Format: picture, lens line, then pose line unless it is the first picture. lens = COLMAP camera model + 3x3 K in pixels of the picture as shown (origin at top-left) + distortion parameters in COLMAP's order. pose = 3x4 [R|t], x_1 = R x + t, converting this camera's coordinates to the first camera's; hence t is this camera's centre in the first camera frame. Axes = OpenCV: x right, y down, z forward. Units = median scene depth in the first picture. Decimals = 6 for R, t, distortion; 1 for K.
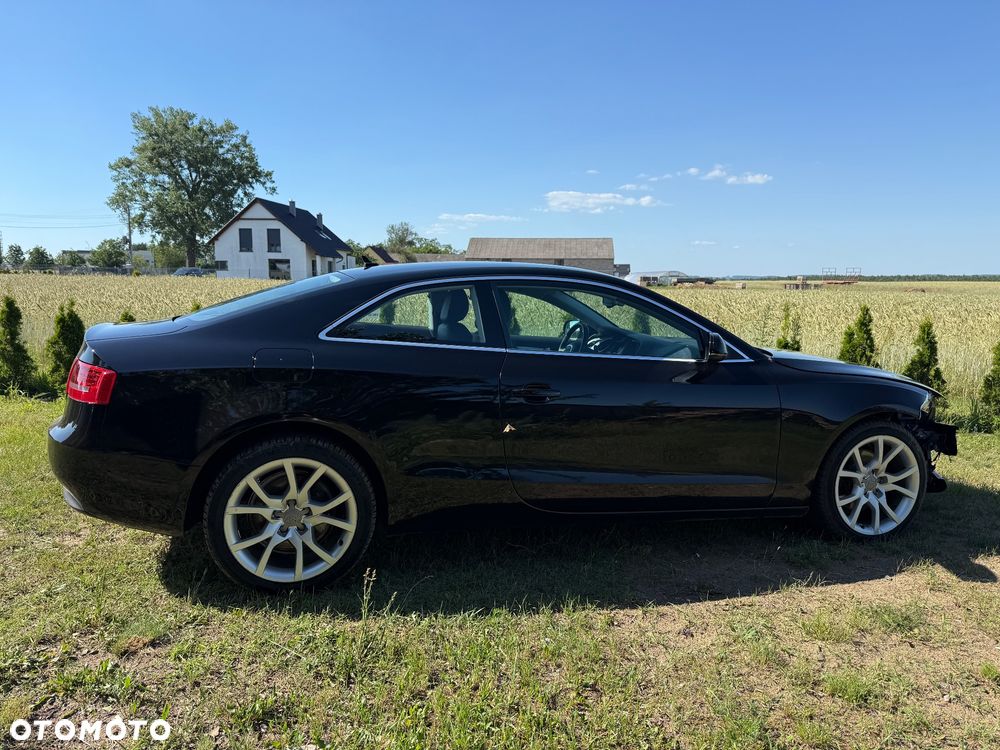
lens RADIAL K [[681.6, 0, 501.0], [0, 681.6, 380.8], [0, 0, 1]] dist [0.077969, -0.122421]
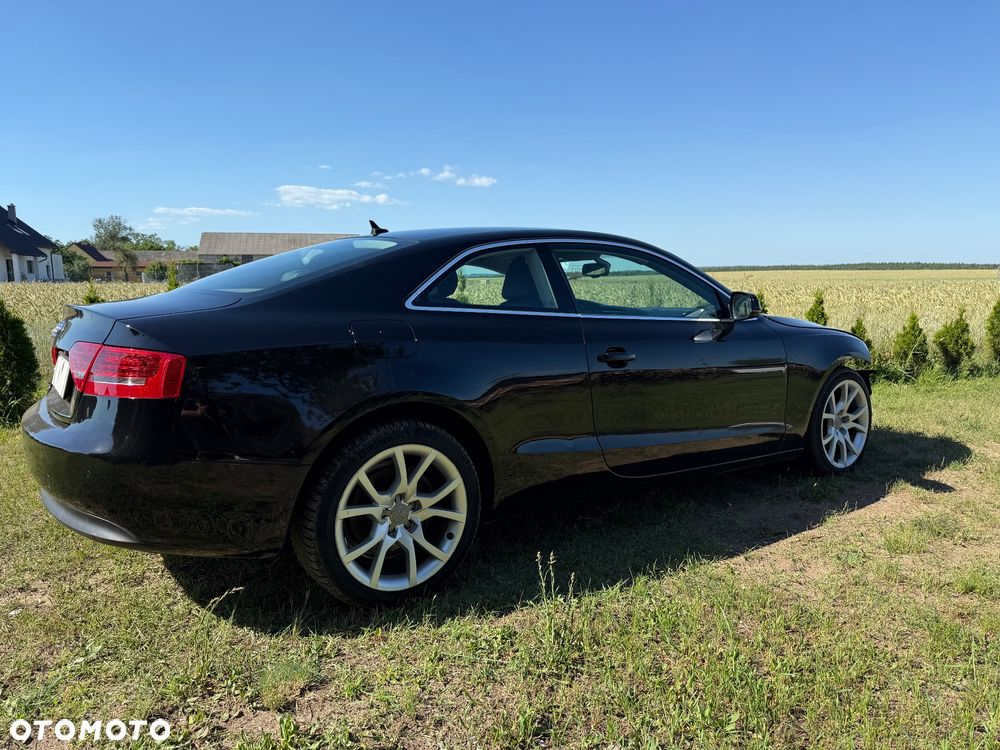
lens RADIAL K [[681.6, 0, 501.0], [0, 681.6, 380.8], [0, 0, 1]] dist [0.077969, -0.122421]
pose [[0.937109, -0.071177, 0.341703, -0.468847], [0.069455, 0.997435, 0.017287, 0.024923], [-0.342057, 0.007533, 0.939649, 0.144956]]
